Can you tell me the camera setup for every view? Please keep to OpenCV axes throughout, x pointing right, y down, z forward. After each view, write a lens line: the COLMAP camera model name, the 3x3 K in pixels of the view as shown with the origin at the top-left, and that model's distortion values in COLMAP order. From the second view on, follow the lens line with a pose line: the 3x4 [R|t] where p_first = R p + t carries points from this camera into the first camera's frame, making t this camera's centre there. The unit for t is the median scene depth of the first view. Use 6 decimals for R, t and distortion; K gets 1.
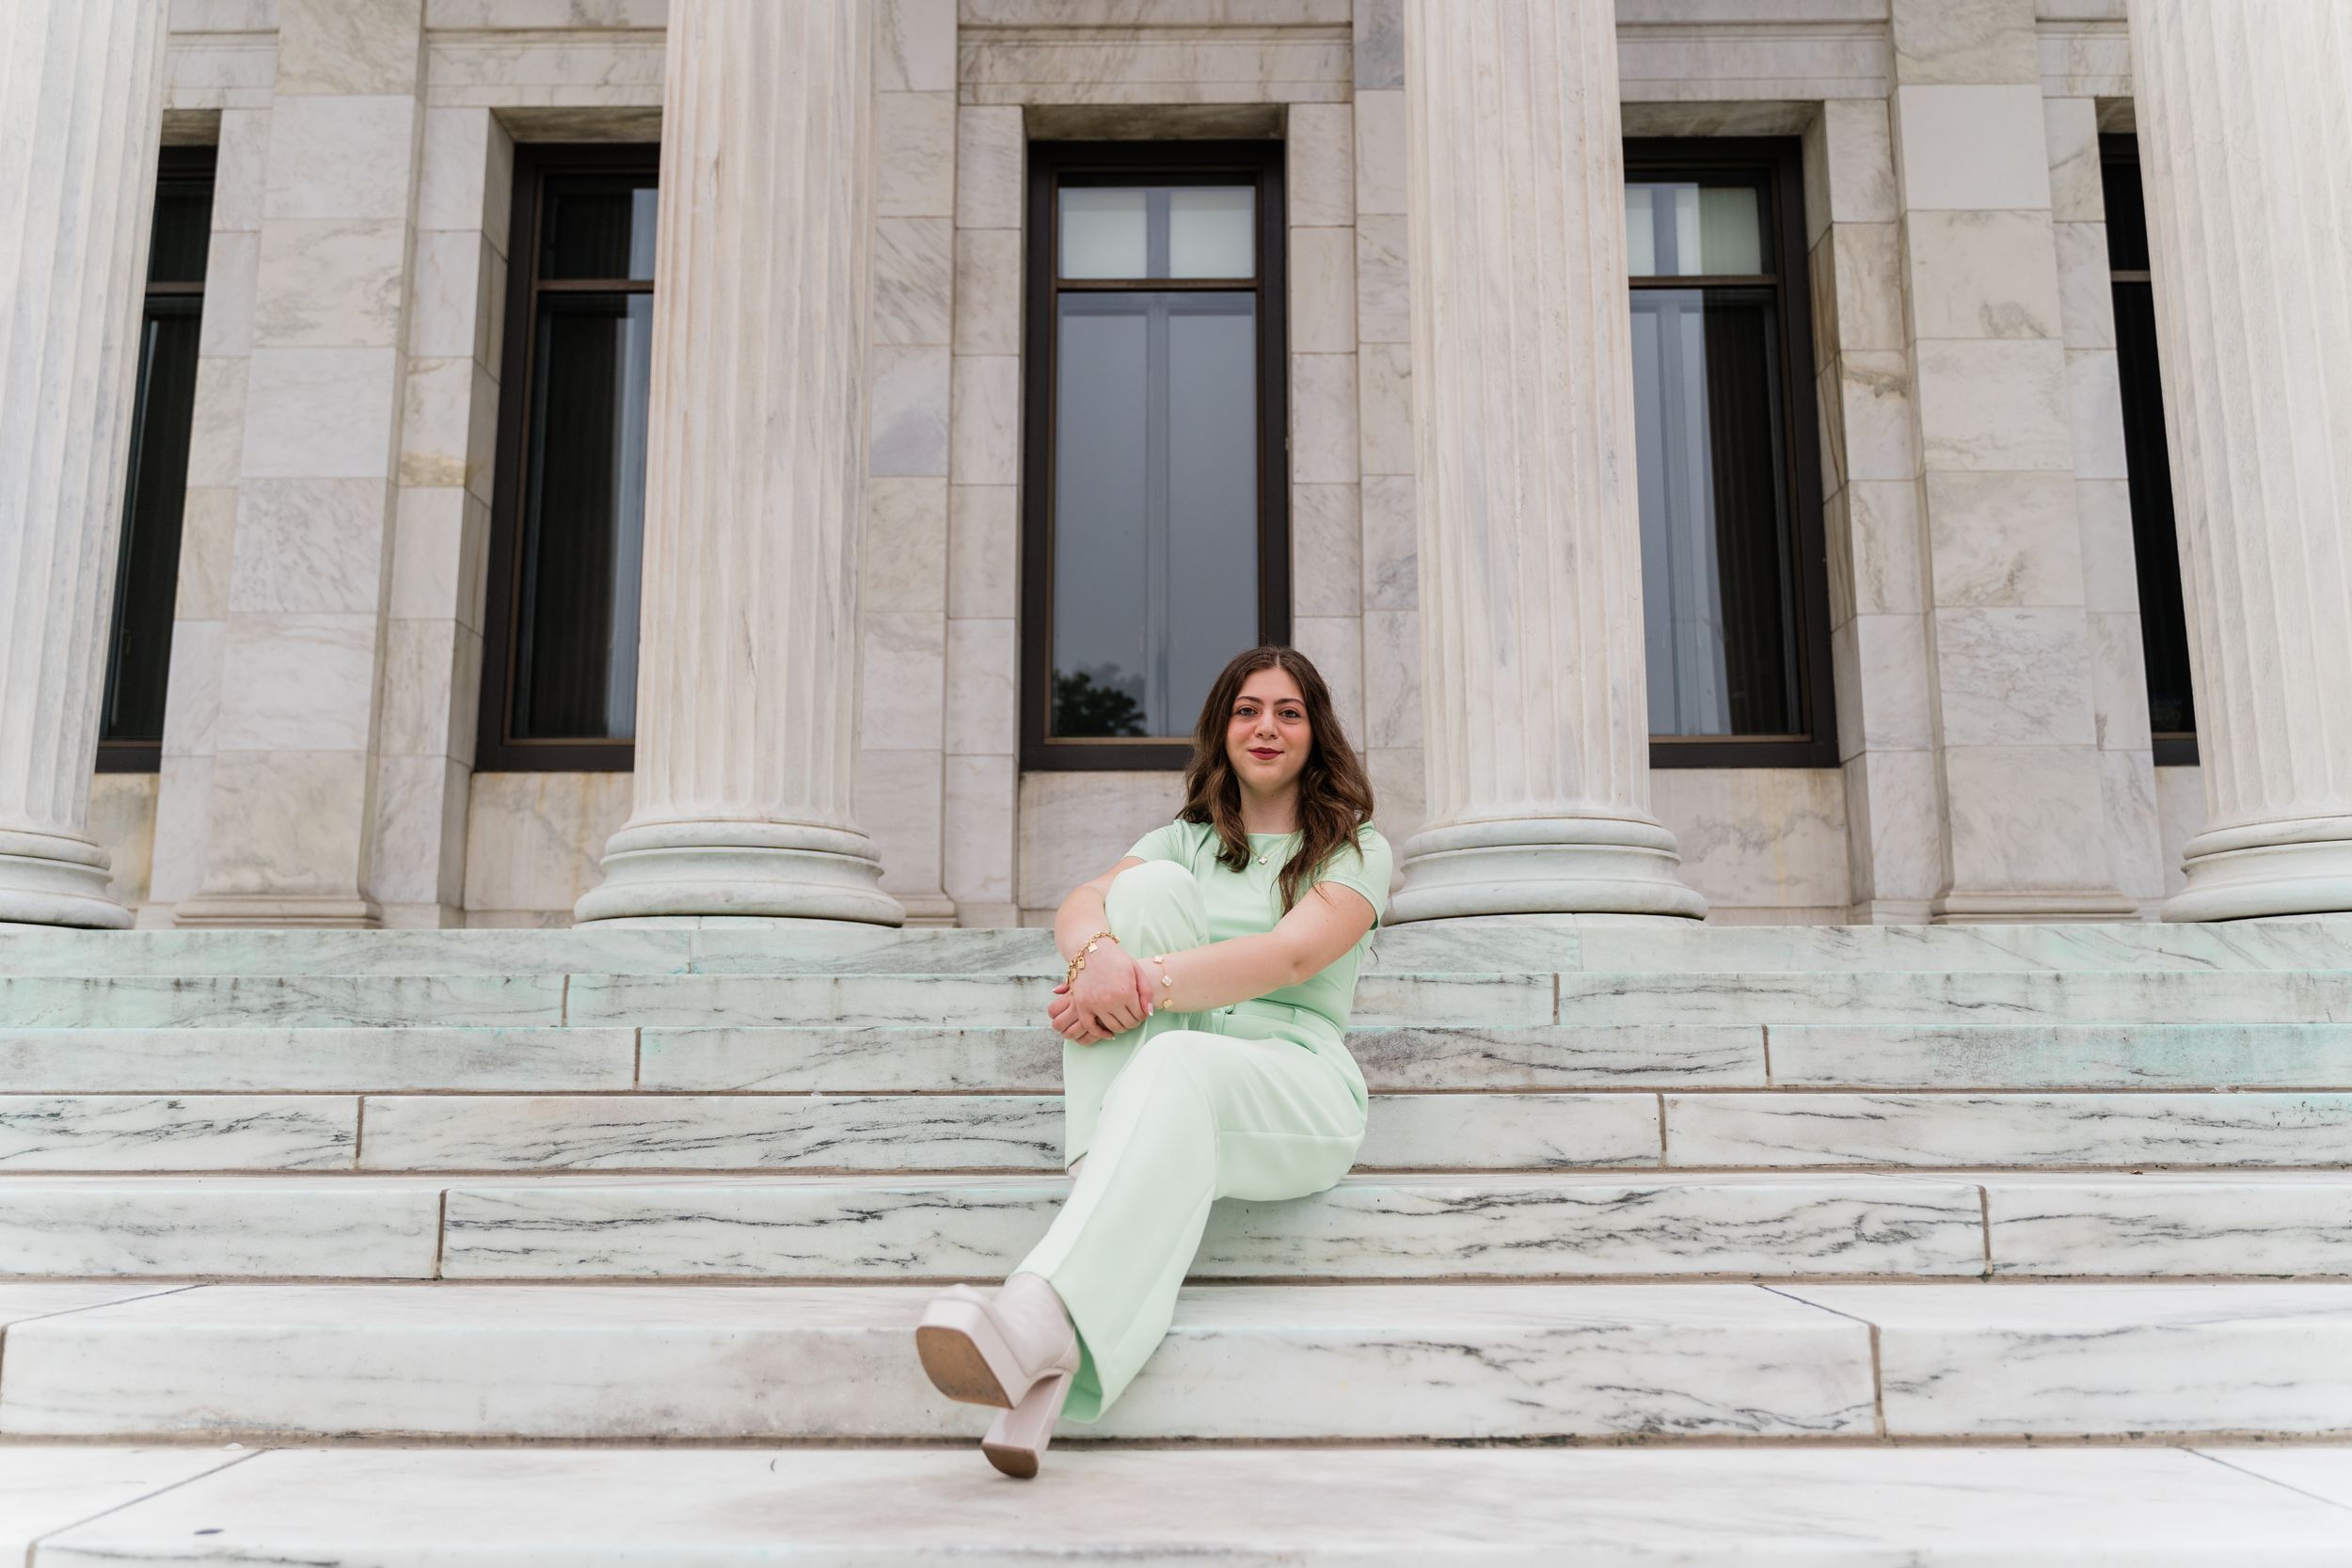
lens RADIAL K [[1891.1, 0, 1173.9], [0, 1891.1, 773.7], [0, 0, 1]] dist [0.000306, -0.008280]
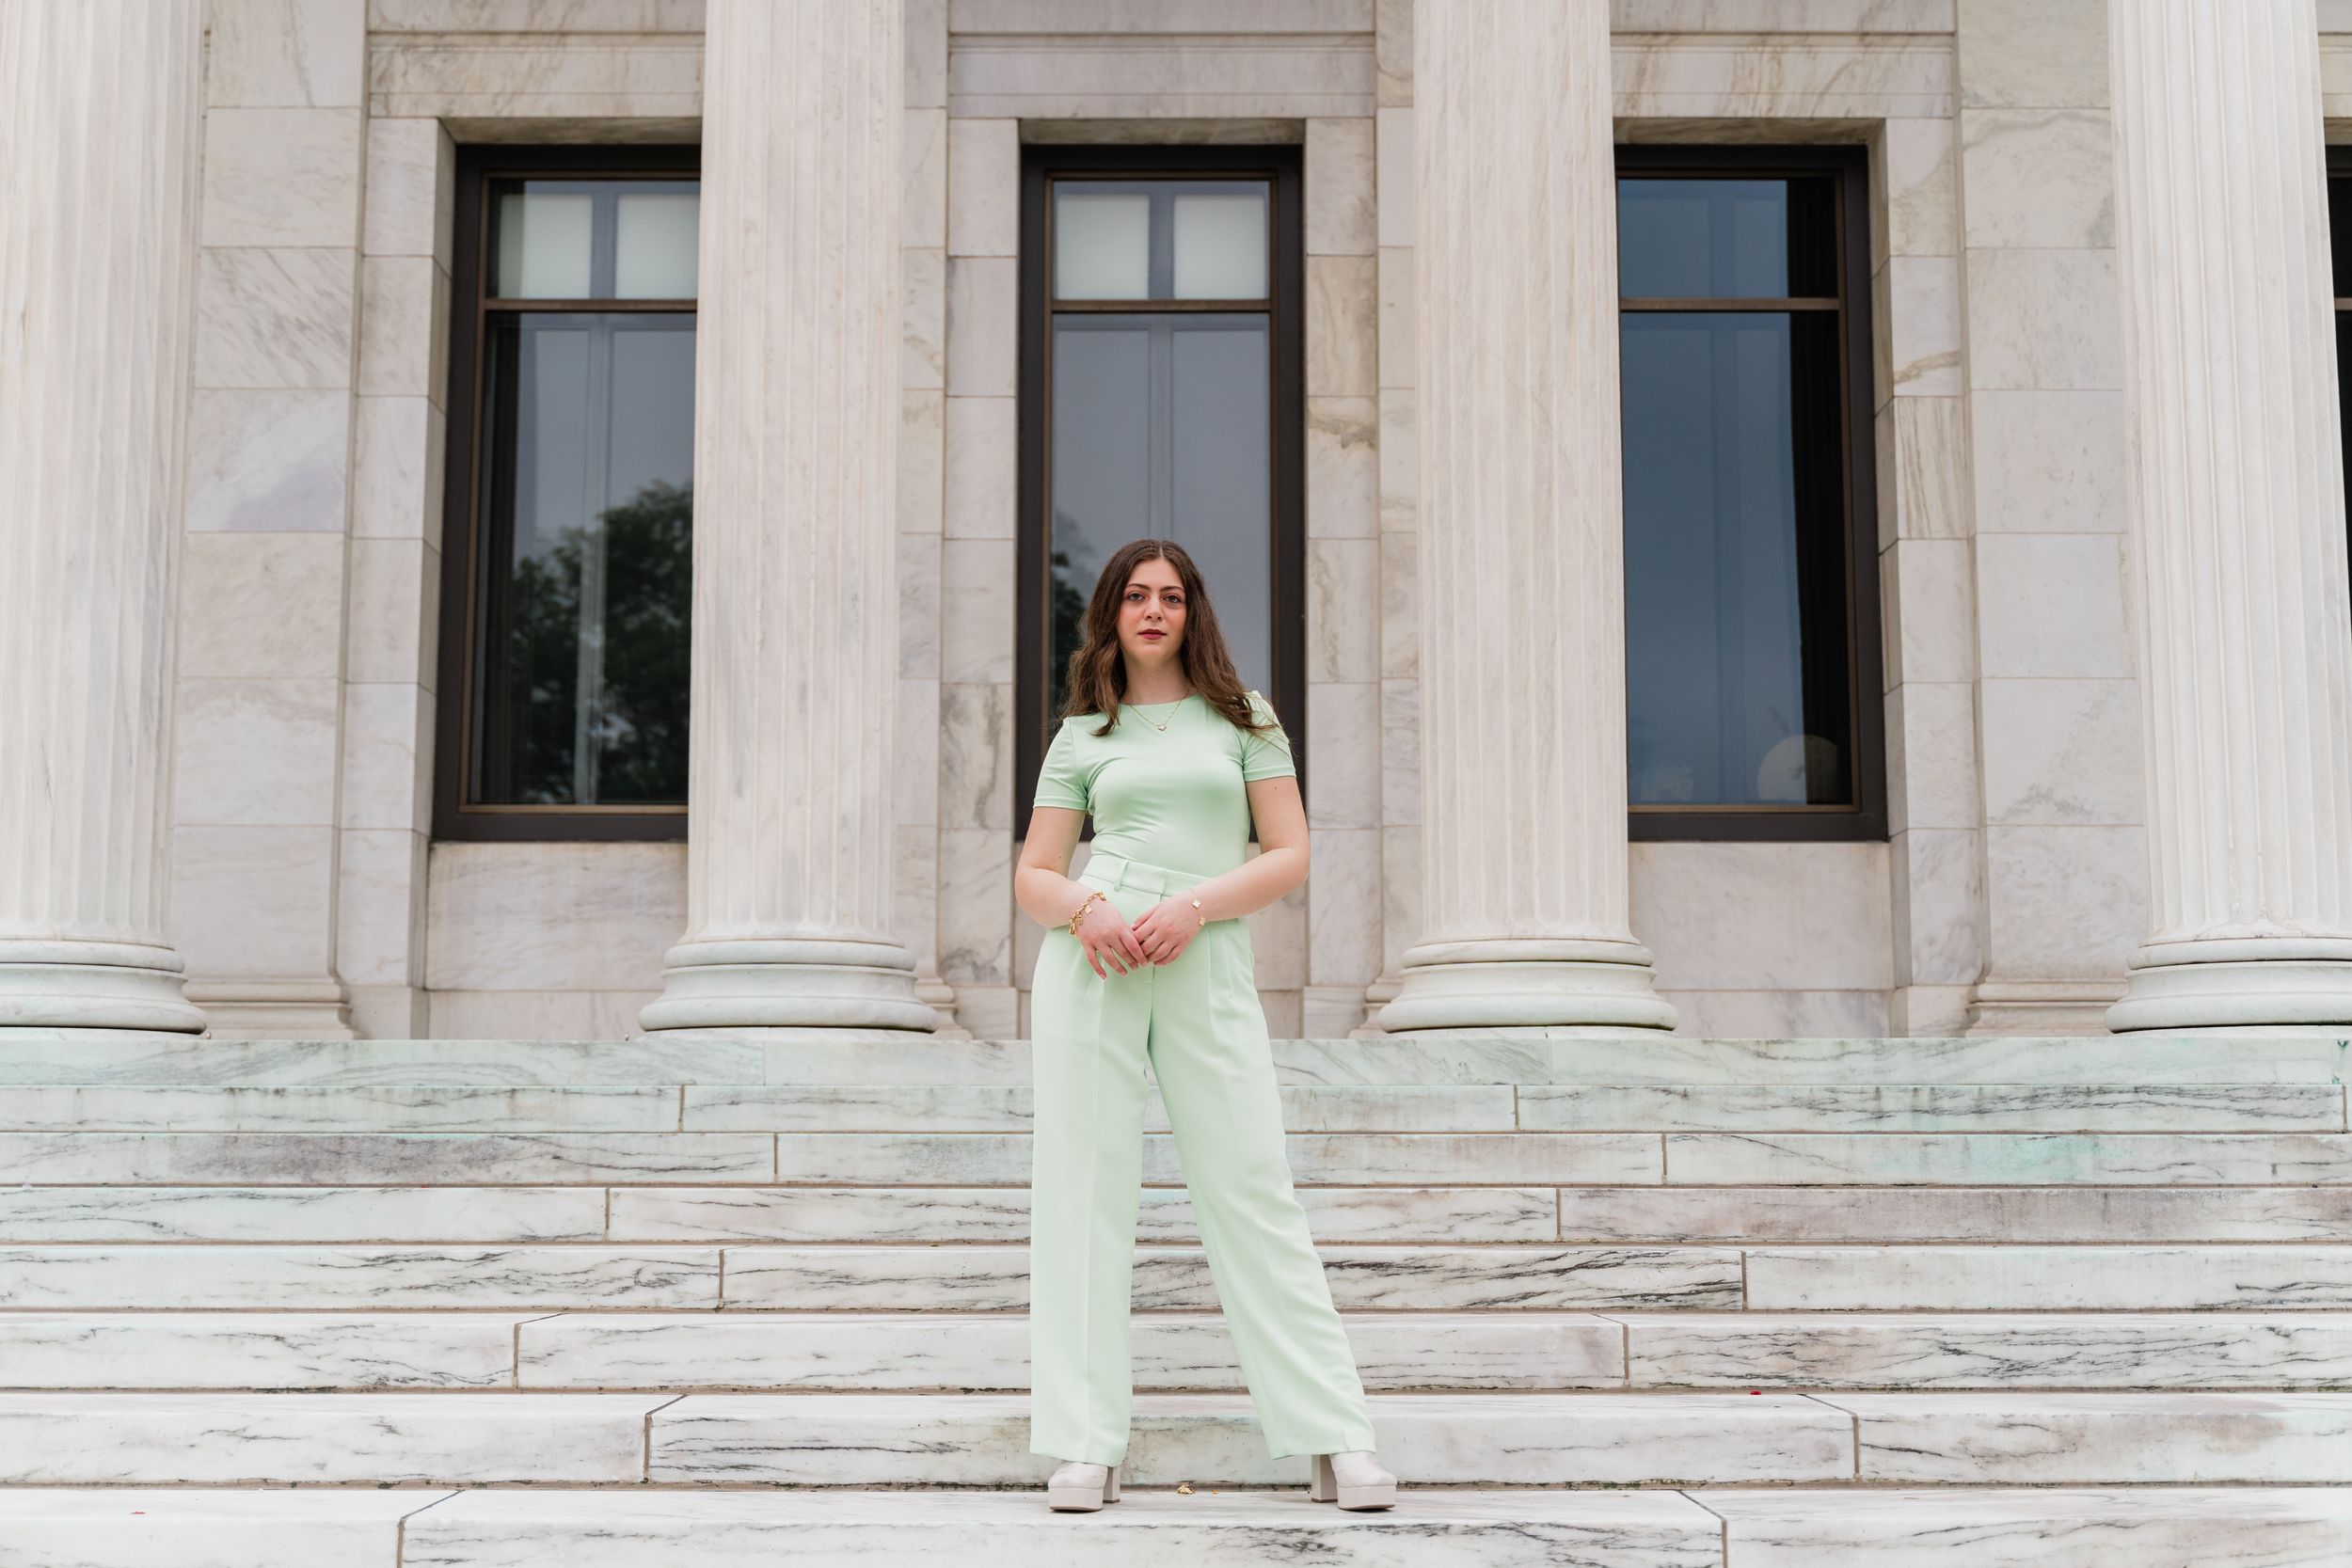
lens RADIAL K [[2997.6, 0, 1177.0], [0, 2997.6, 790.2], [0, 0, 1]] dist [-0.016794, 0.000000]
pose [[0.999893, 0.004162, 0.013994, 0.387555], [-0.004690, 0.999269, 0.037942, -0.123135], [-0.013826, -0.038004, 0.999182, -0.705053]]
